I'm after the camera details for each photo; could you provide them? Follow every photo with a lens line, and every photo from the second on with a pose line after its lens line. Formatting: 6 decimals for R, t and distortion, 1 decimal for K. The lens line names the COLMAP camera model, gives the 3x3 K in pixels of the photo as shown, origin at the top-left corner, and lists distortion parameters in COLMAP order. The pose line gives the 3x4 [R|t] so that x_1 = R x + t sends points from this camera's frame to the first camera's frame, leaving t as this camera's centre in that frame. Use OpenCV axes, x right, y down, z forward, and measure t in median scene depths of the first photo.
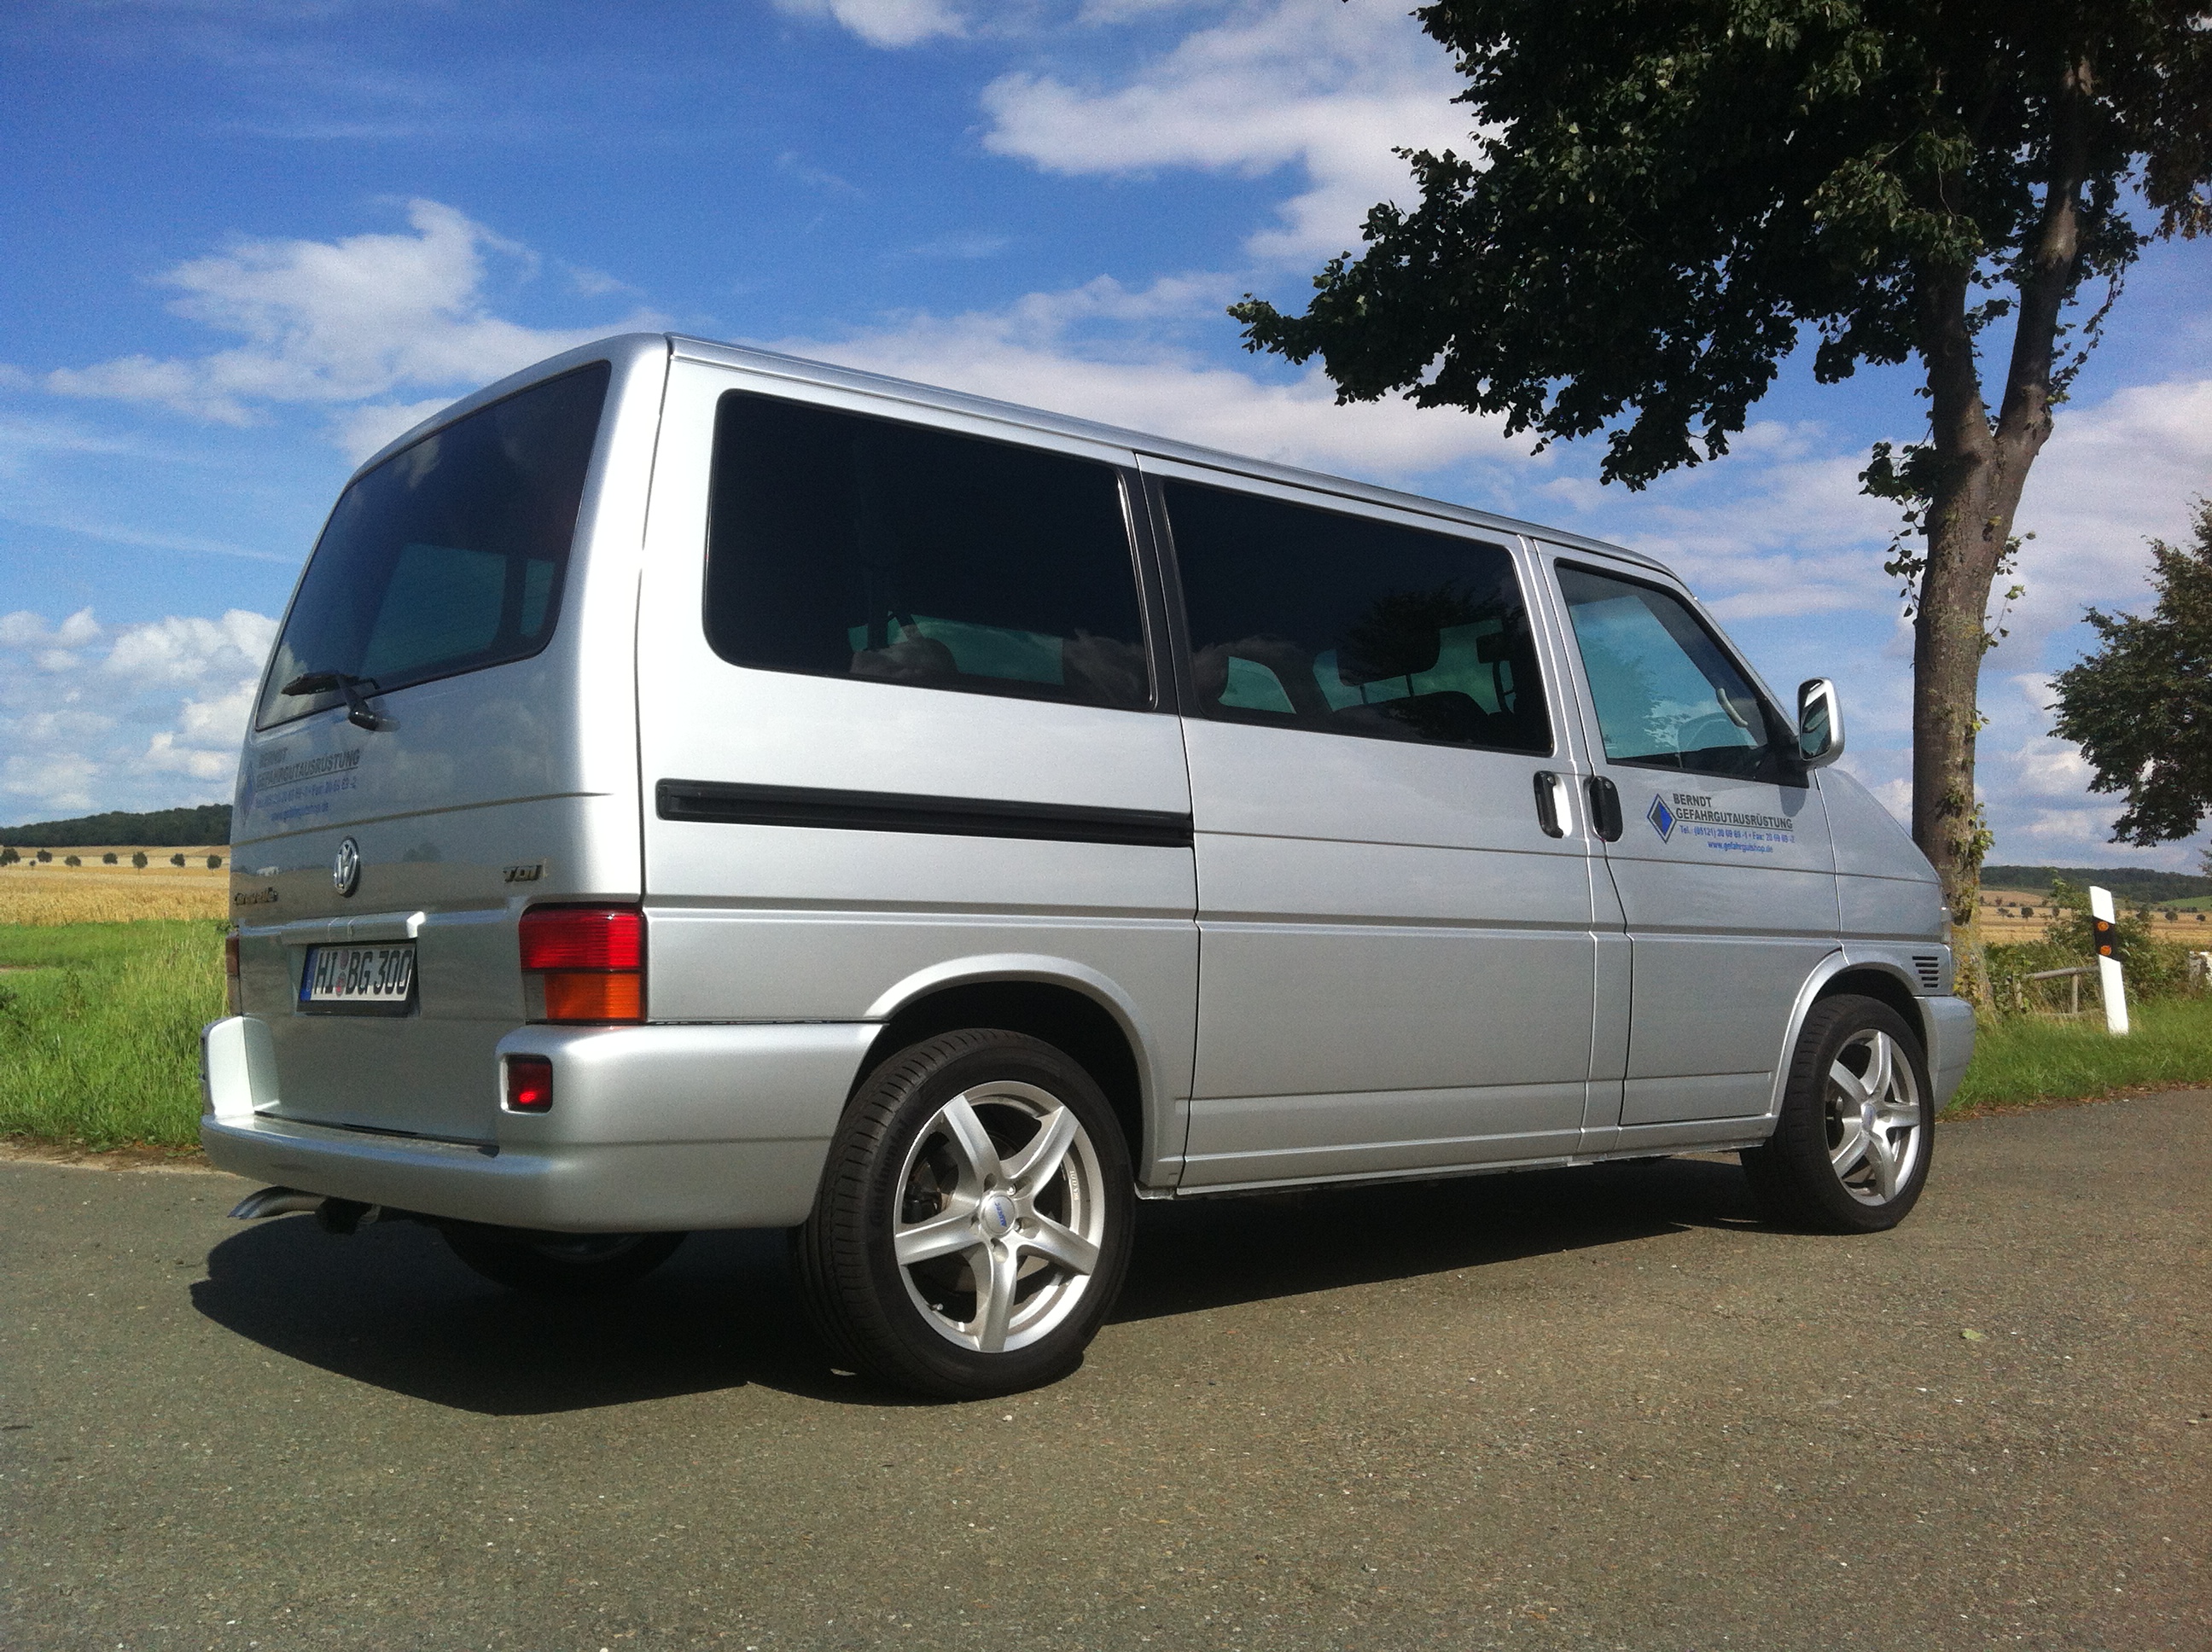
lens RADIAL K [[2136.9, 0, 1106.0], [0, 2136.9, 826.0], [0, 0, 1]] dist [0.103100, -0.198573]
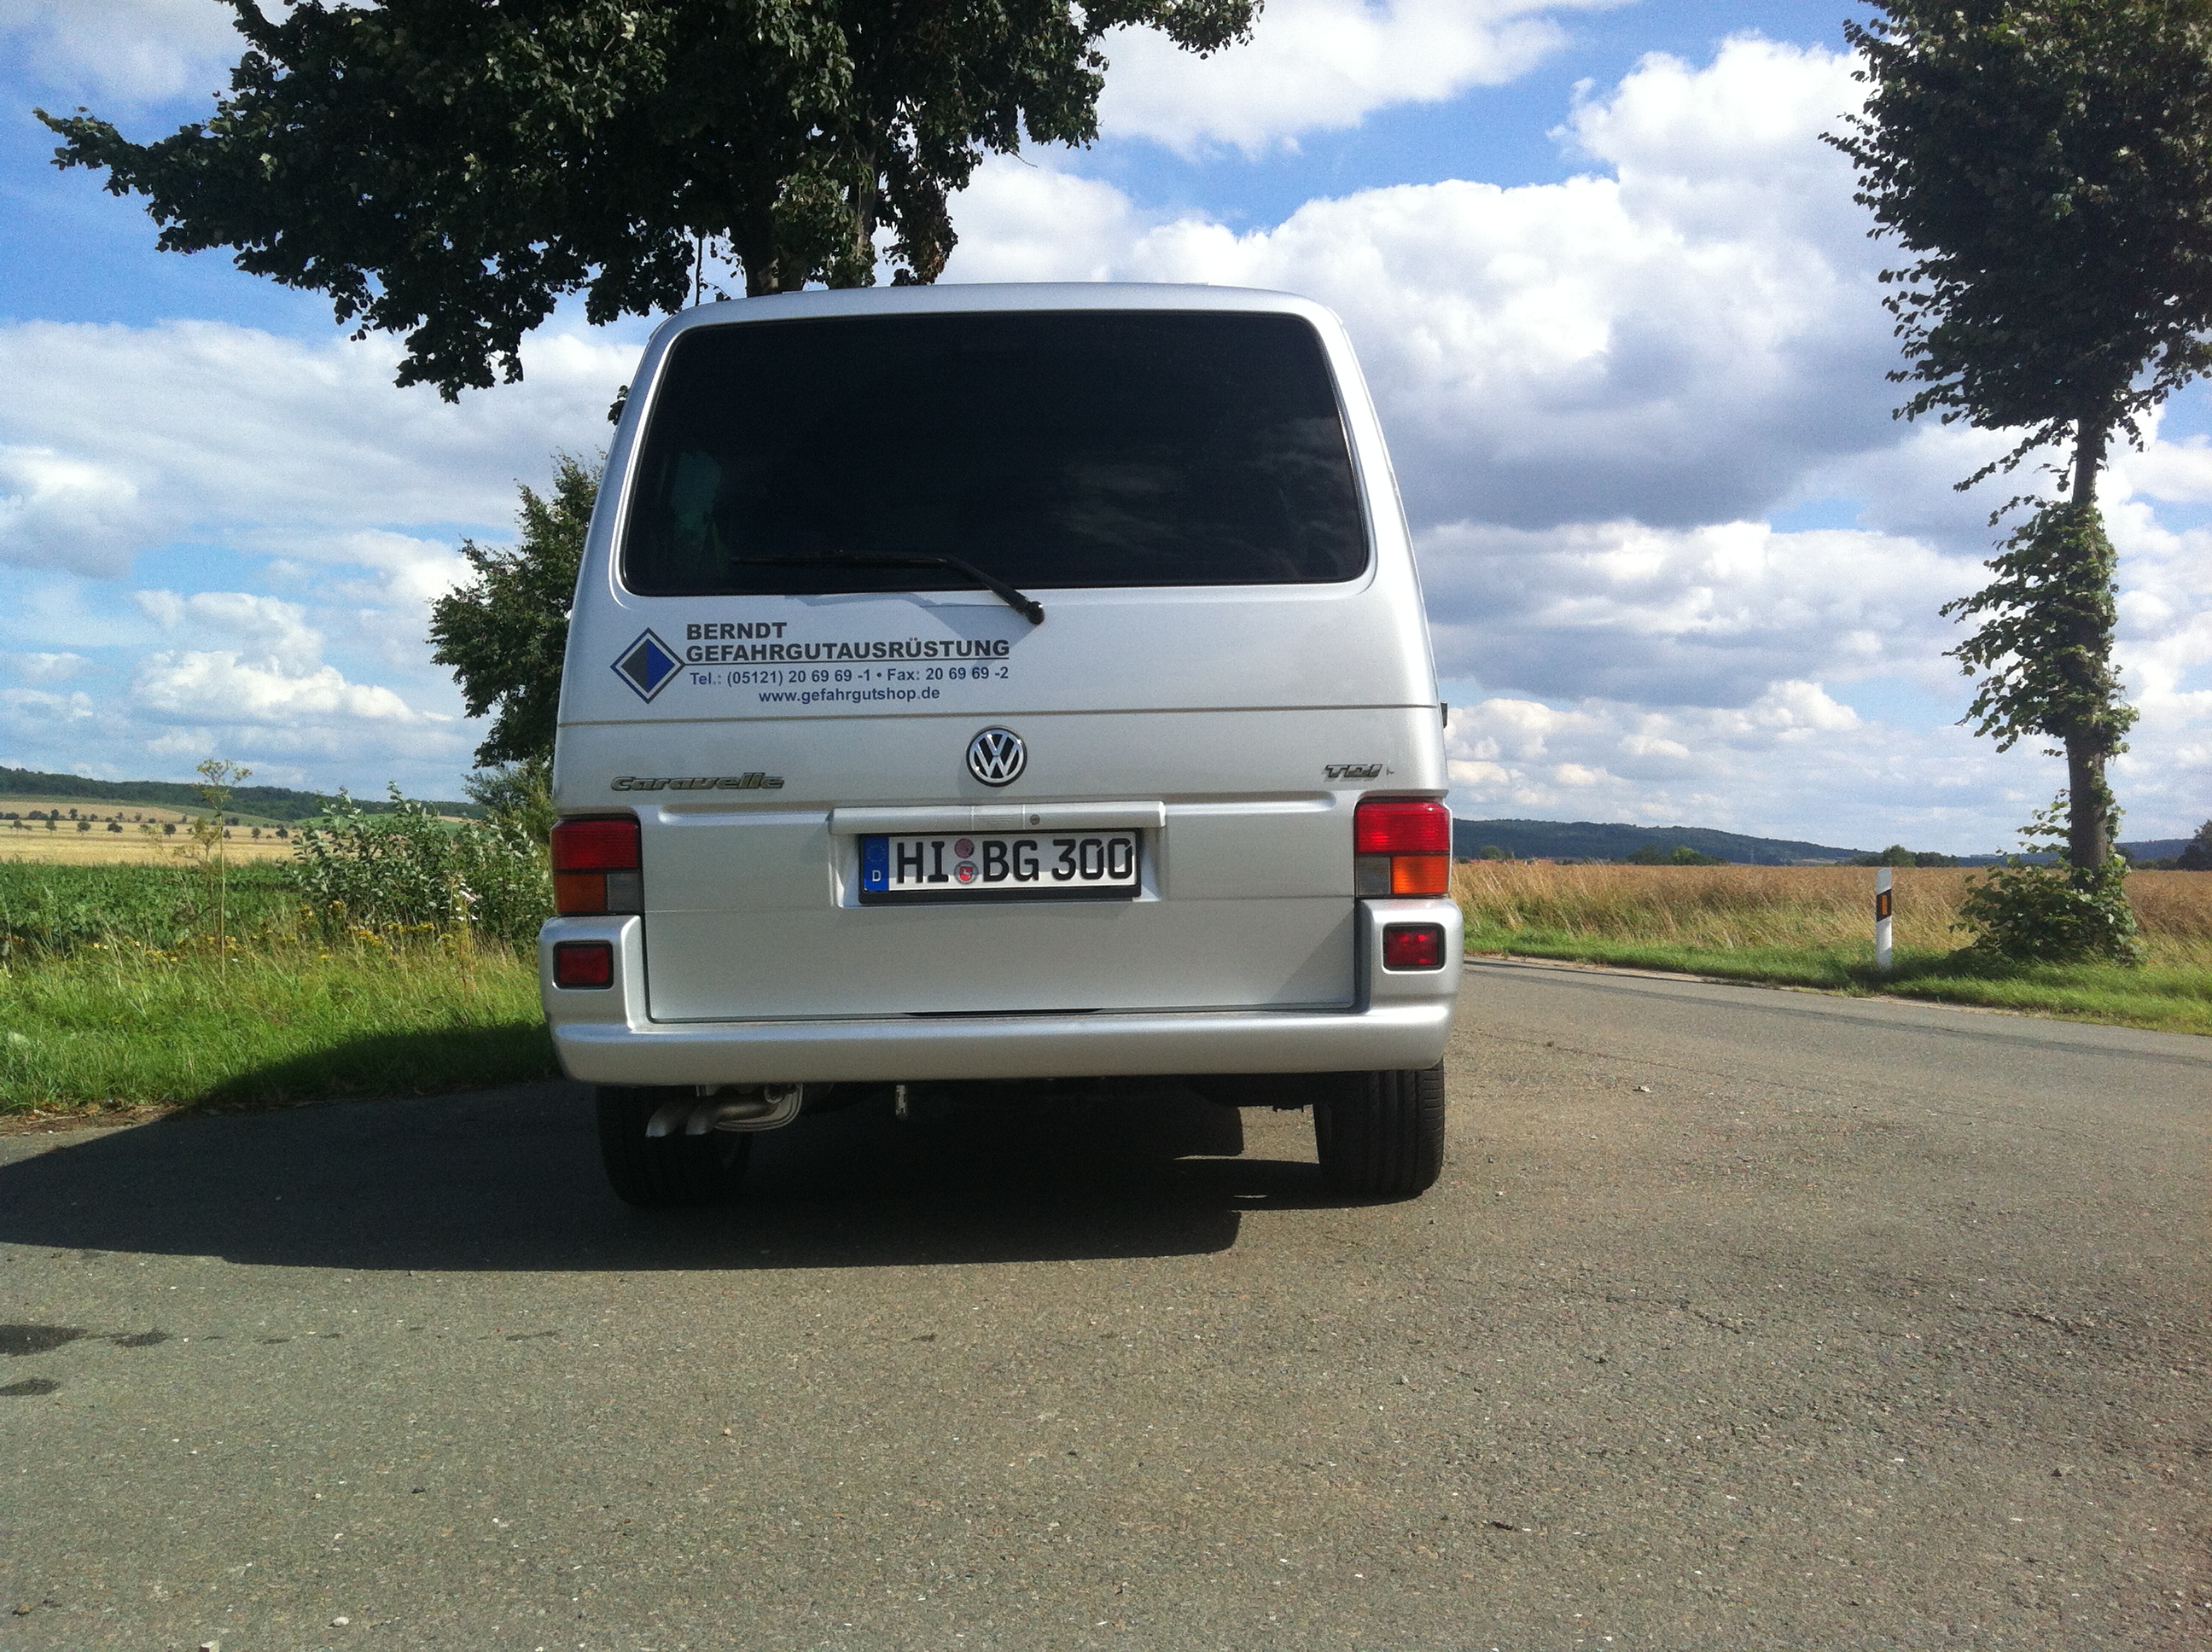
lens RADIAL K [[2162.7, 0, 1161.6], [0, 2162.7, 870.6], [0, 0, 1]] dist [0.122691, -0.250889]
pose [[0.642690, -0.006141, 0.766102, -0.799196], [-0.038413, 0.998452, 0.040229, 0.021378], [-0.765163, -0.055283, 0.641459, 0.214267]]
